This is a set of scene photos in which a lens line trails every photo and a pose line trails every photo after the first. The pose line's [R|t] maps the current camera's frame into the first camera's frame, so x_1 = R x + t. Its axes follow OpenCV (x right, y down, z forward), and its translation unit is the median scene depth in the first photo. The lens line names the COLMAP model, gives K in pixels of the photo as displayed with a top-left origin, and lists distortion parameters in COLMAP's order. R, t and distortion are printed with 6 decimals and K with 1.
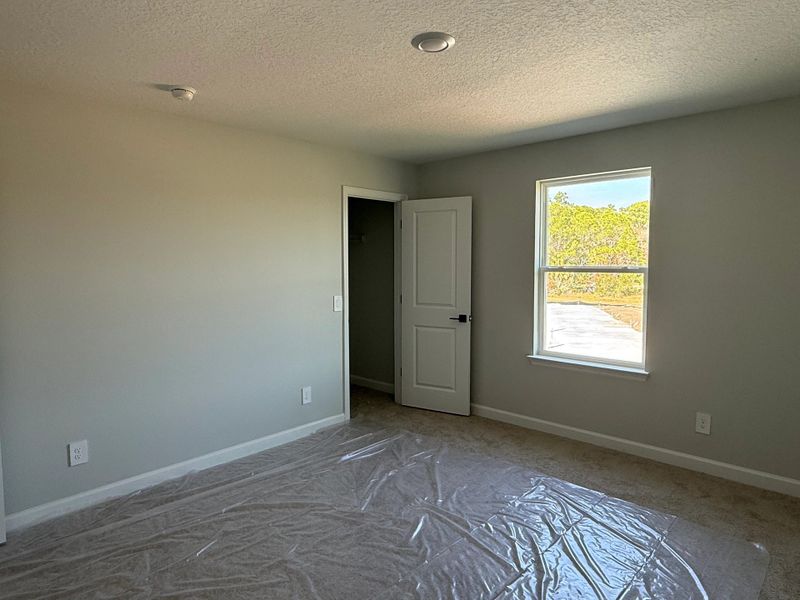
lens RADIAL K [[558.0, 0, 404.0], [0, 558.0, 303.8], [0, 0, 1]] dist [0.142592, -0.224049]
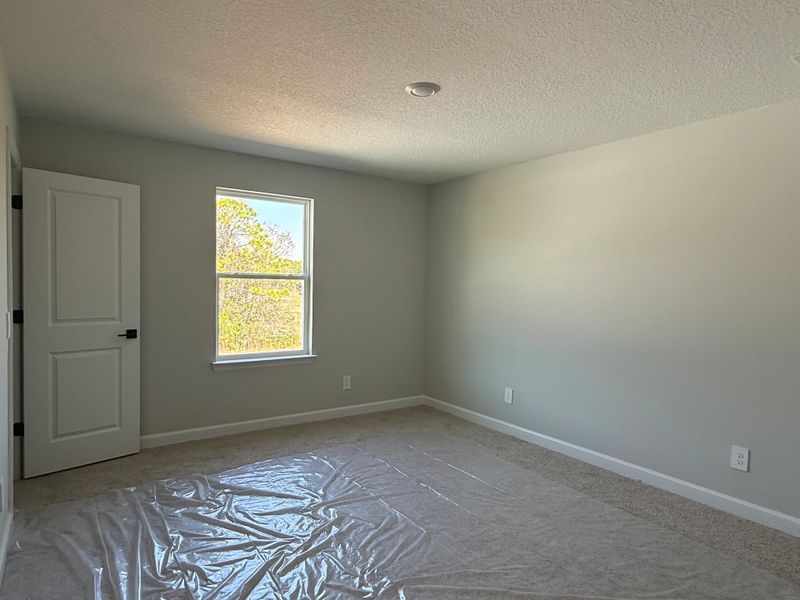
lens RADIAL K [[558.0, 0, 404.0], [0, 558.0, 303.8], [0, 0, 1]] dist [0.142592, -0.224049]
pose [[0.118463, -0.026421, 0.992607, -0.690584], [0.065608, 0.997670, 0.018726, -0.006895], [-0.990789, 0.062905, 0.119920, 0.527848]]
